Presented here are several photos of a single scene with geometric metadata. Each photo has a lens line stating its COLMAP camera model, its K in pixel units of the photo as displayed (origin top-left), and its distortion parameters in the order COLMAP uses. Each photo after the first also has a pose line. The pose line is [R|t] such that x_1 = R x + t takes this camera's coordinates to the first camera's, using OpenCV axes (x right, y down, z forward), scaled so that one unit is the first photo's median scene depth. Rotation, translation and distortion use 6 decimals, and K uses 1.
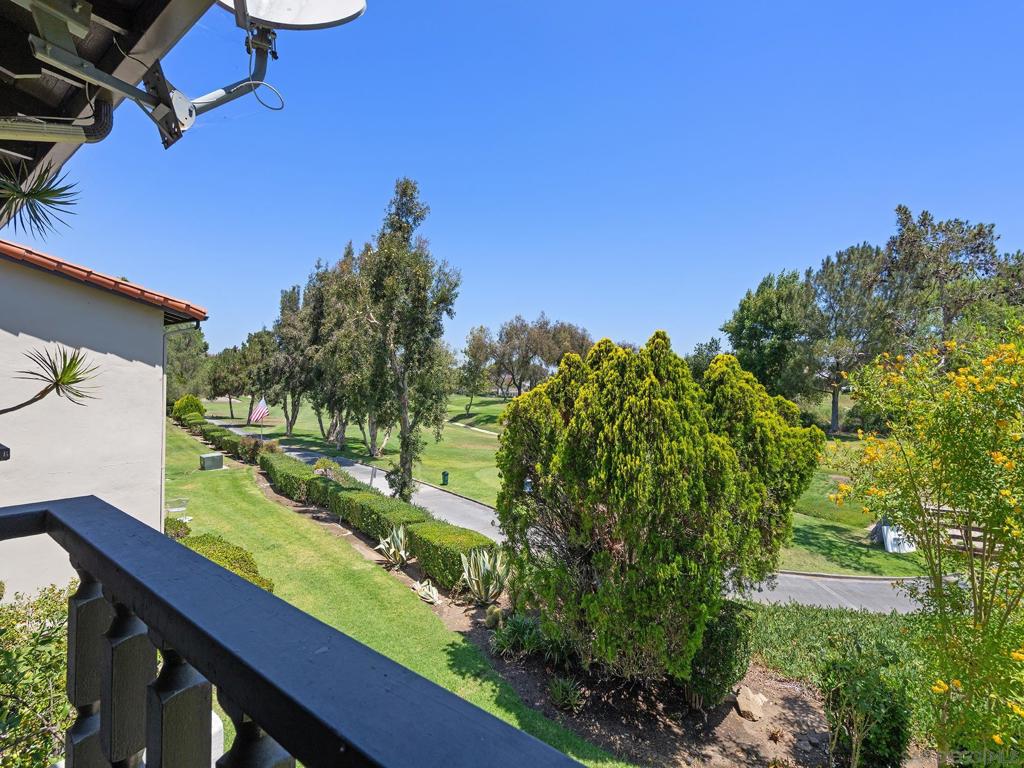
lens RADIAL K [[473.5, 0, 509.2], [0, 473.5, 386.1], [0, 0, 1]] dist [-0.001137, -0.000460]
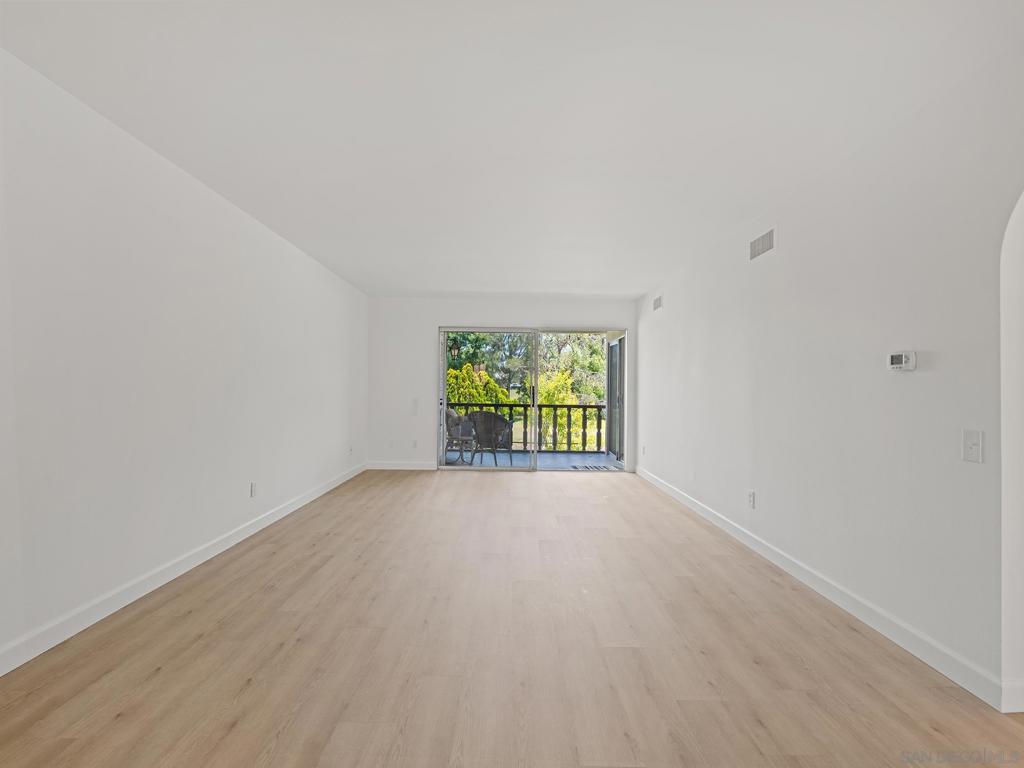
lens RADIAL K [[473.5, 0, 512.2], [0, 473.5, 384.9], [0, 0, 1]] dist [-0.001137, -0.000460]
pose [[0.812634, -0.000833, 0.582774, -0.119942], [-0.002227, 0.999987, 0.004534, -0.001369], [-0.582770, -0.004983, 0.812622, -0.153264]]
